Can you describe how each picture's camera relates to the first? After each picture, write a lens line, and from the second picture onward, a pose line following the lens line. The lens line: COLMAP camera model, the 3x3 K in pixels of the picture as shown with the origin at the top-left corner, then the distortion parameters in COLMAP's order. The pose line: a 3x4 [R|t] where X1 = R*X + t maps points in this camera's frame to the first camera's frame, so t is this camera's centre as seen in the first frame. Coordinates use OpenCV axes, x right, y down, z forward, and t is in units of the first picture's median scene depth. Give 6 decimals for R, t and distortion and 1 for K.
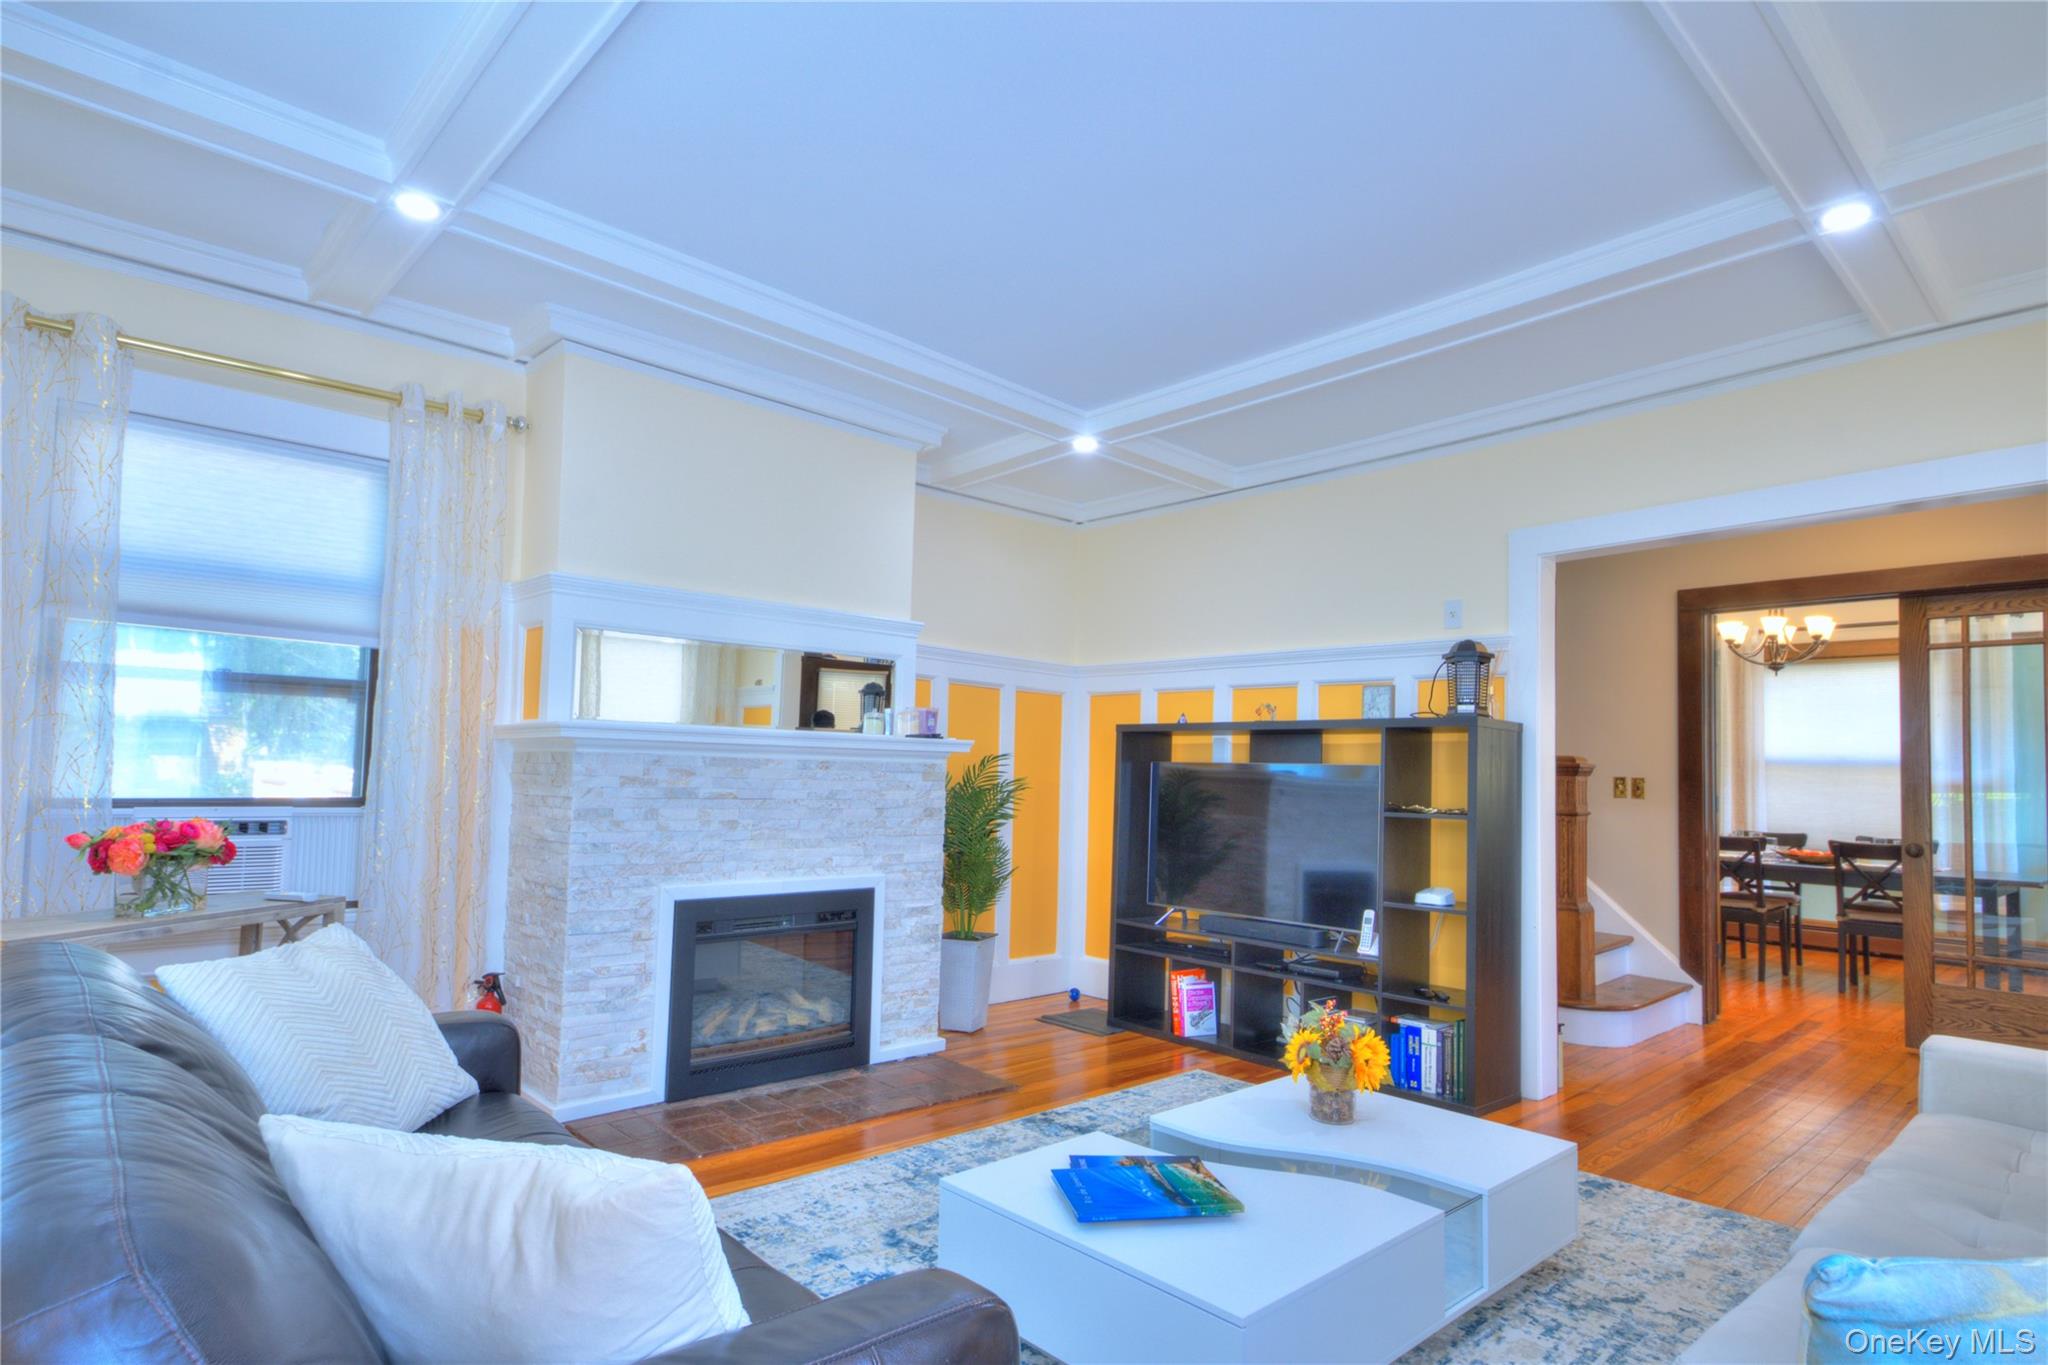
lens RADIAL K [[1076.8, 0, 1042.4], [0, 1076.8, 720.0], [0, 0, 1]] dist [0.016895, 0.004913]
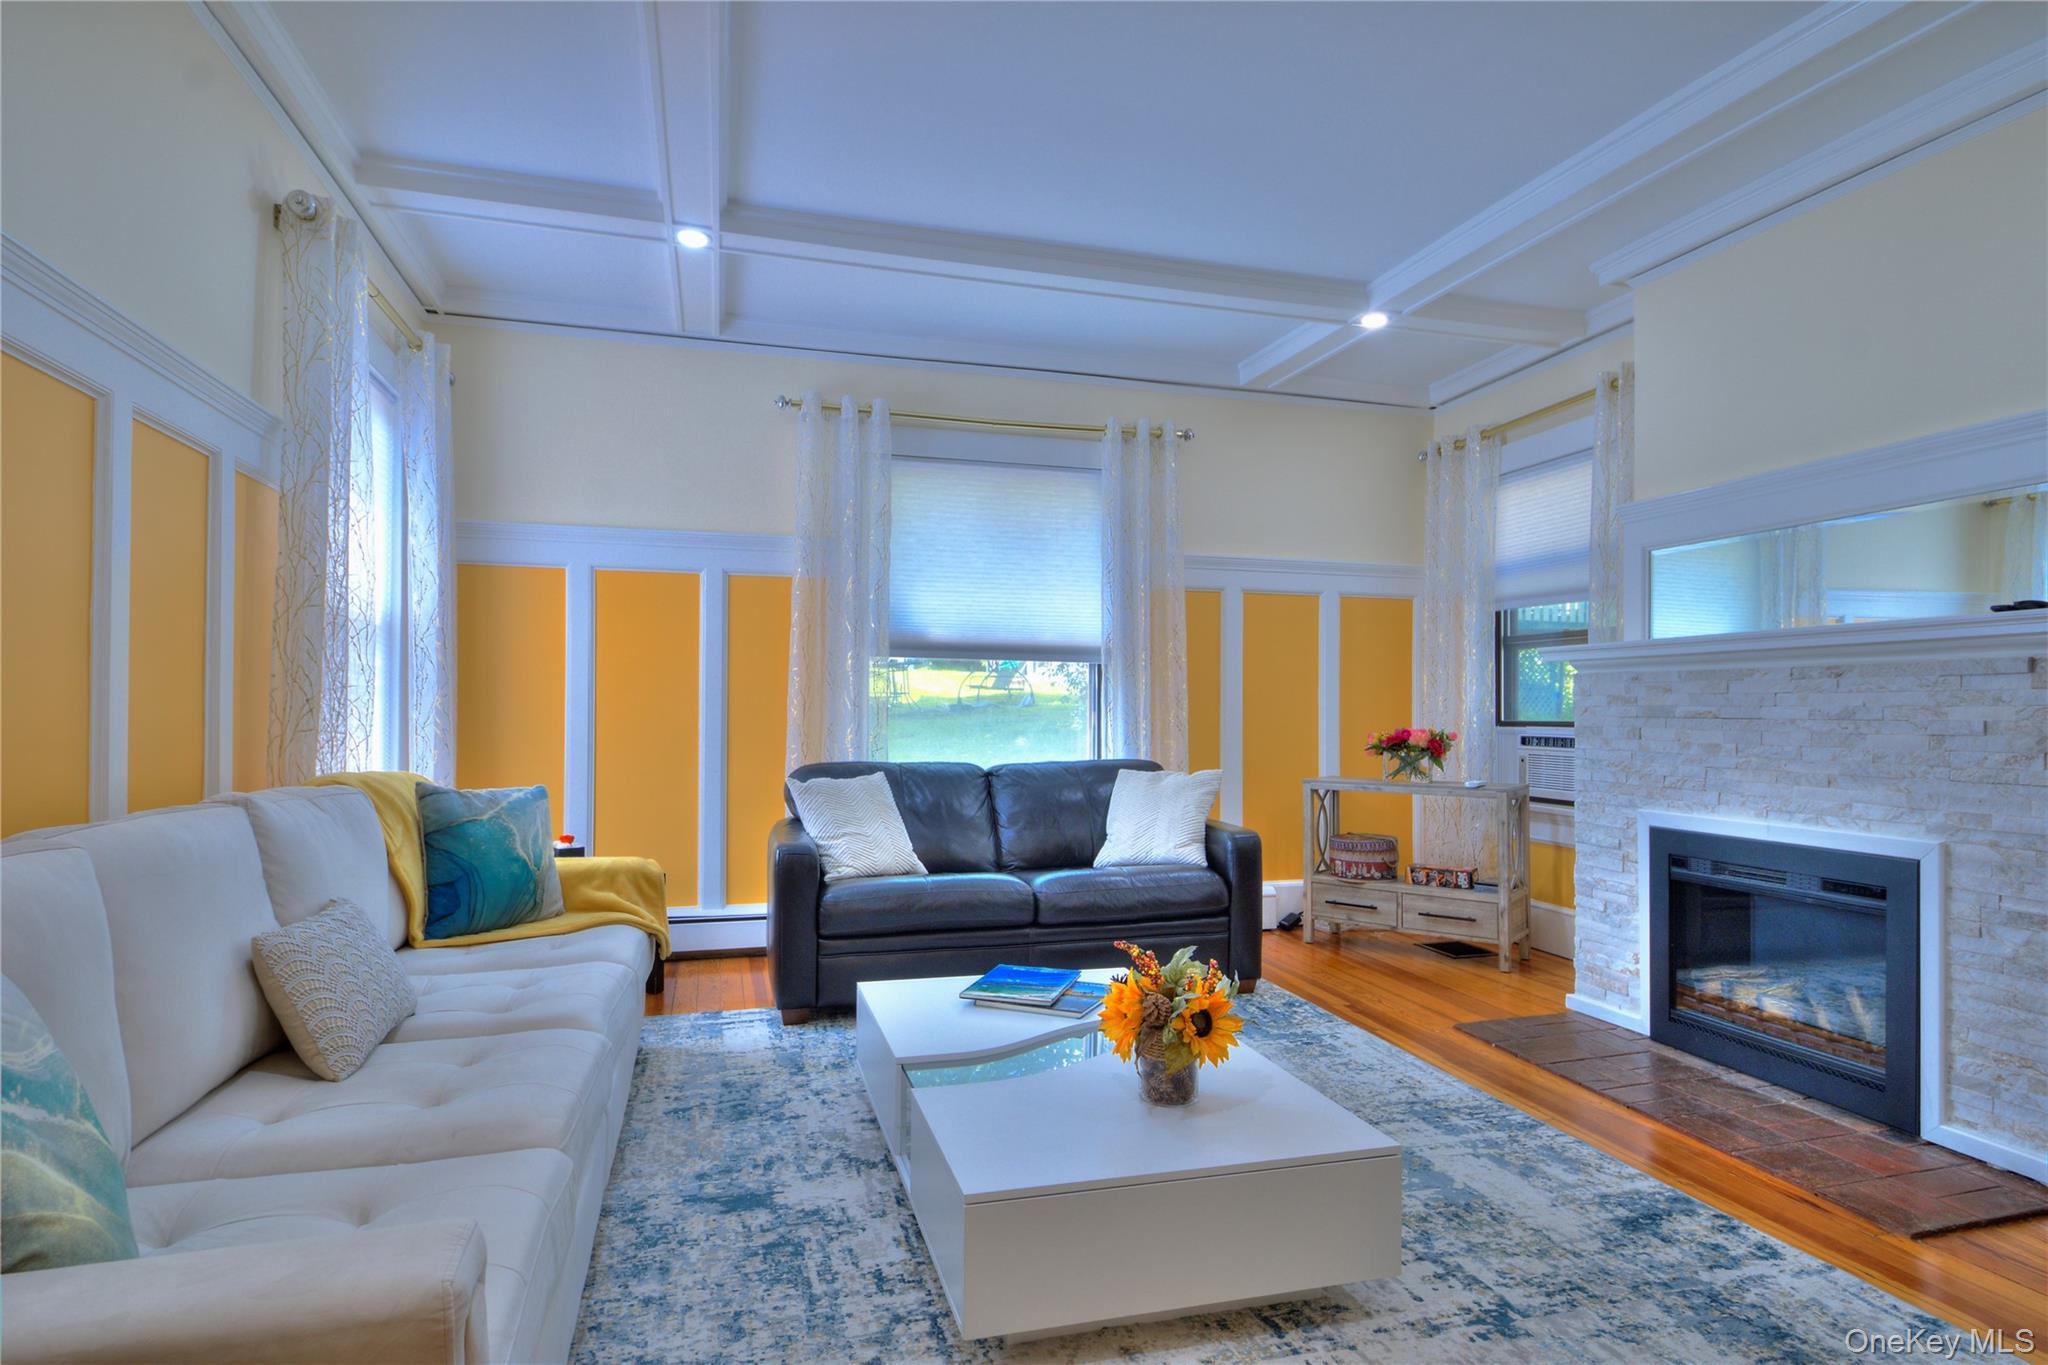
lens RADIAL K [[1115.8, 0, 1034.4], [0, 1115.8, 695.4], [0, 0, 1]] dist [0.010627, -0.005652]
pose [[-0.462713, -0.043042, -0.885462, 0.746112], [0.023902, 0.997852, -0.060996, 0.097170], [0.886186, -0.049388, -0.460691, 0.946378]]
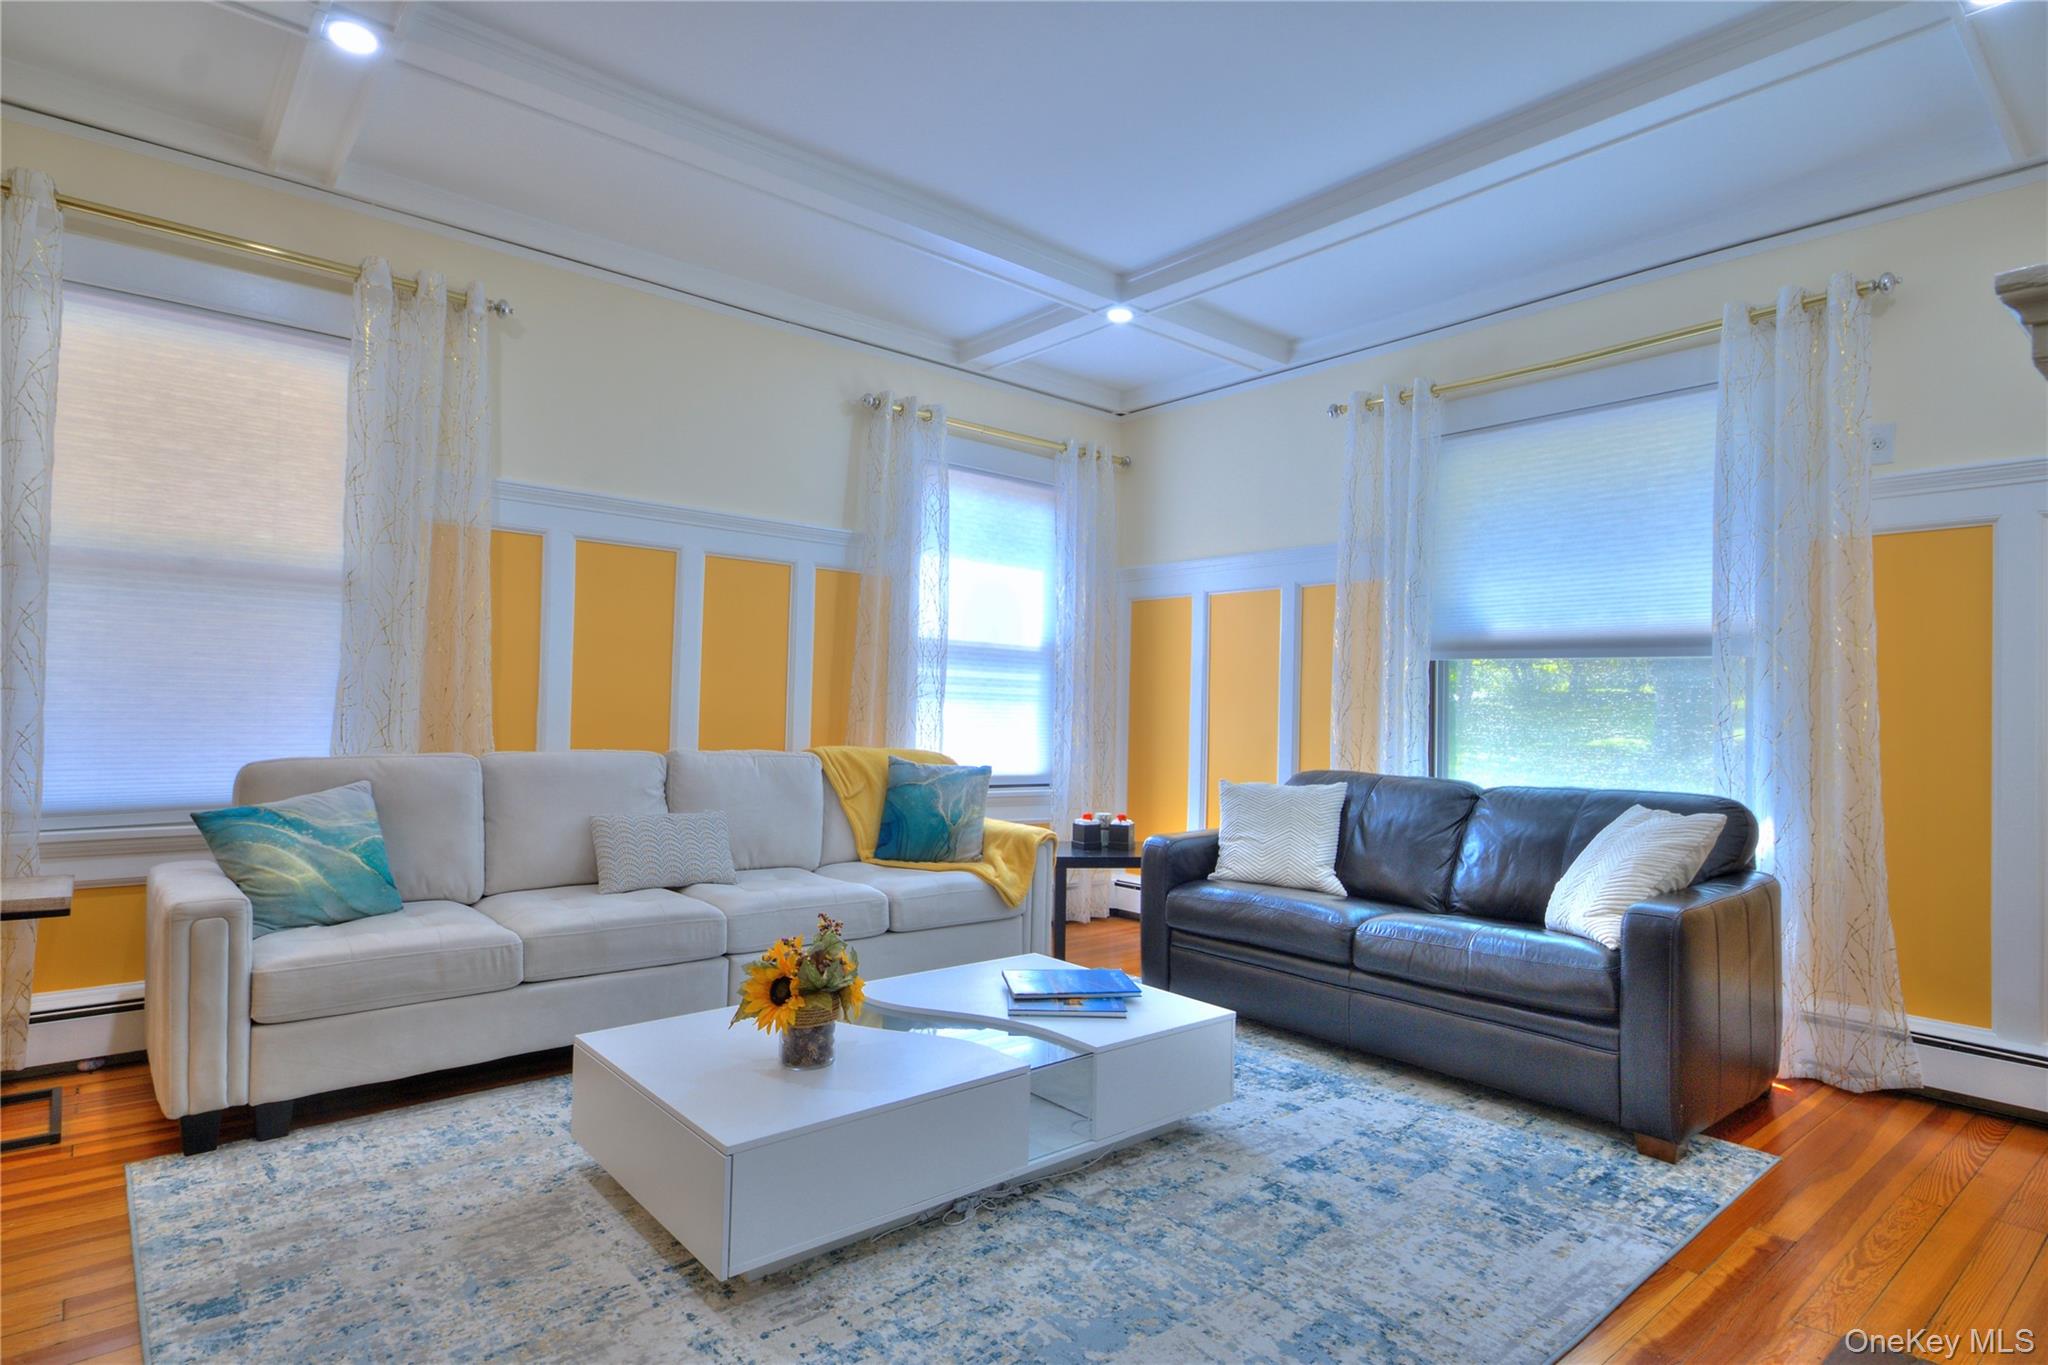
lens RADIAL K [[1076.8, 0, 1023.7], [0, 1076.8, 684.3], [0, 0, 1]] dist [0.016895, 0.004913]
pose [[-0.996795, -0.049047, 0.063195, 0.048962], [-0.053441, 0.996126, -0.069840, 0.096099], [-0.059525, -0.072993, -0.995555, 1.340099]]
